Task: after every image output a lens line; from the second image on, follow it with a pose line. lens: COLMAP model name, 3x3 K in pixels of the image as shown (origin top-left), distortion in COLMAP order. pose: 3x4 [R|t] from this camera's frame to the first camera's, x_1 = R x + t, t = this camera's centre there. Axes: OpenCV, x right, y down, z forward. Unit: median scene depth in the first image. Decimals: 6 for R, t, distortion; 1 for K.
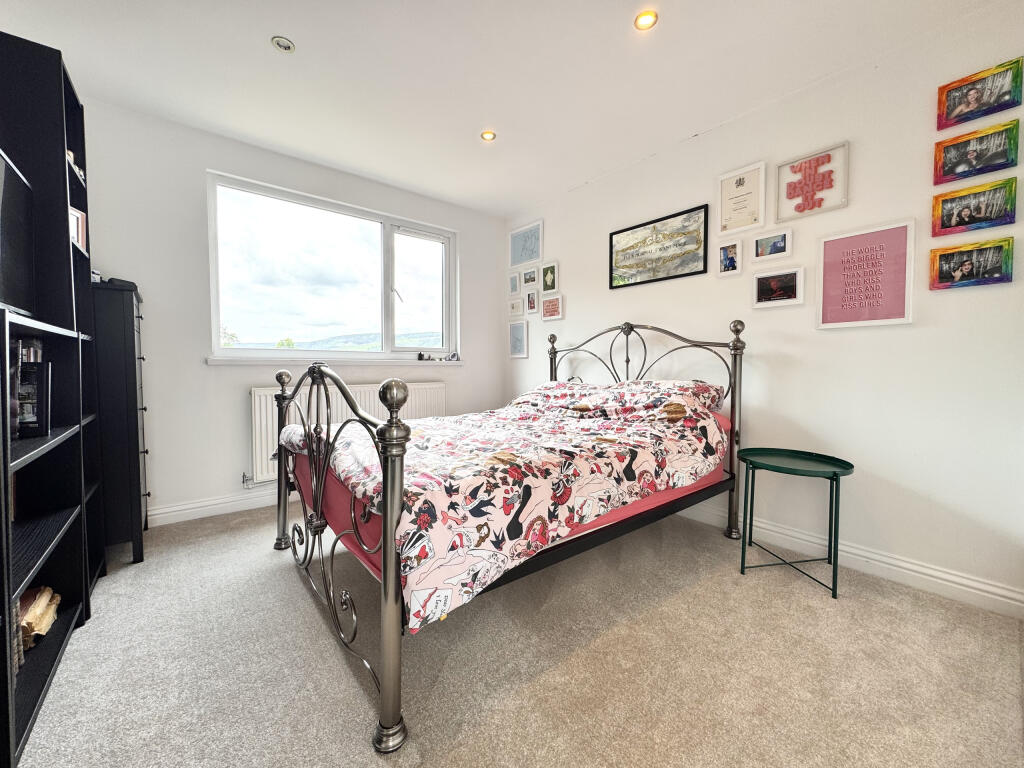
lens RADIAL K [[411.1, 0, 512.0], [0, 411.1, 384.0], [0, 0, 1]] dist [-0.000555, 0.000140]
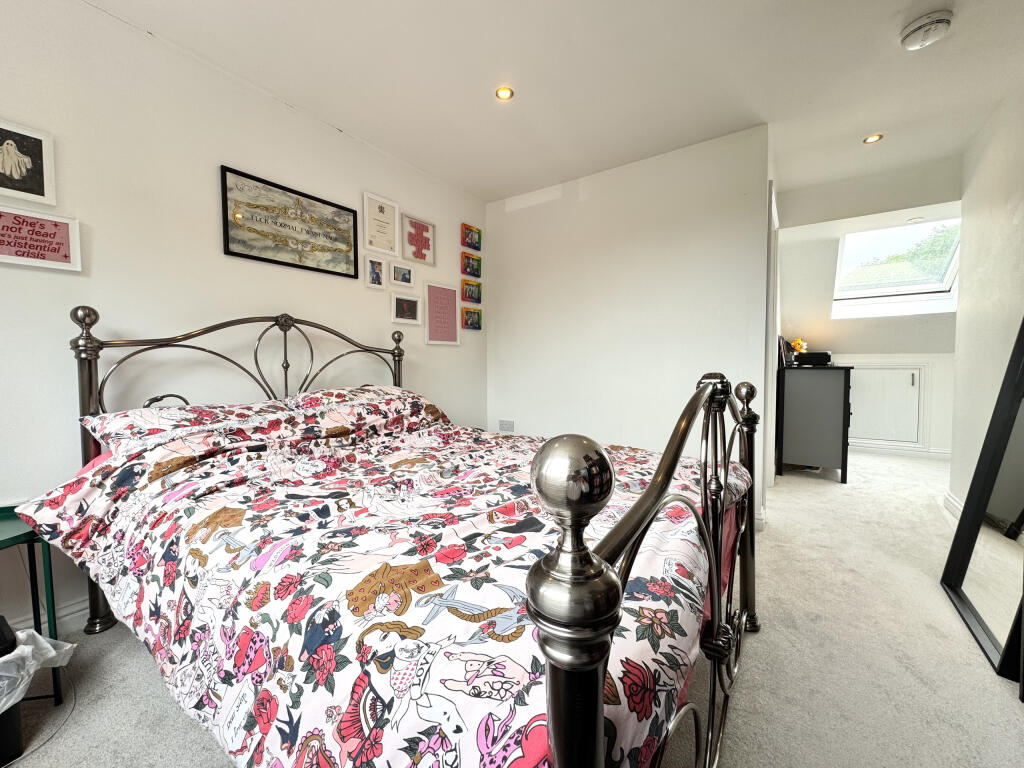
lens RADIAL K [[411.1, 0, 512.0], [0, 411.1, 384.0], [0, 0, 1]] dist [-0.000555, 0.000140]
pose [[-0.272870, -0.047840, 0.960861, -0.666600], [0.048414, 0.996815, 0.063379, -0.061916], [-0.960832, 0.063813, -0.269684, 0.993123]]
